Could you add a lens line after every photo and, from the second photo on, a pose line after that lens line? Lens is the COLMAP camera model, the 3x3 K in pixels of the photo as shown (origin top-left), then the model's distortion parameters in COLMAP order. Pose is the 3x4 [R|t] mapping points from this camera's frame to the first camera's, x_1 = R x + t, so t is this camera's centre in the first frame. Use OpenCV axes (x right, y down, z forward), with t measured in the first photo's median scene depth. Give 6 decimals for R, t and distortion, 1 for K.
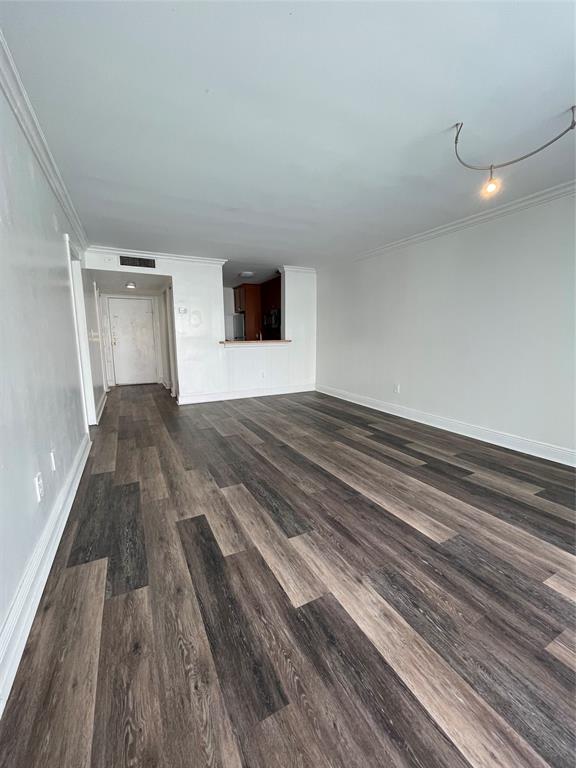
lens RADIAL K [[309.0, 0, 291.0], [0, 309.0, 386.3], [0, 0, 1]] dist [-0.000289, -0.000797]
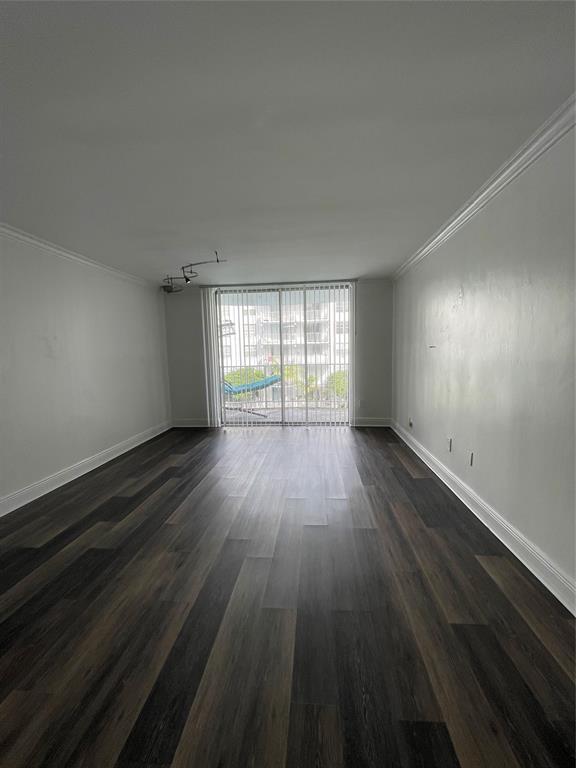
lens RADIAL K [[310.7, 0, 290.0], [0, 310.7, 384.8], [0, 0, 1]] dist [-0.000430, -0.000232]
pose [[-0.842174, -0.029419, 0.538402, -0.536031], [0.111109, 0.967614, 0.226669, -0.296989], [-0.527633, 0.250716, -0.811631, 1.568598]]
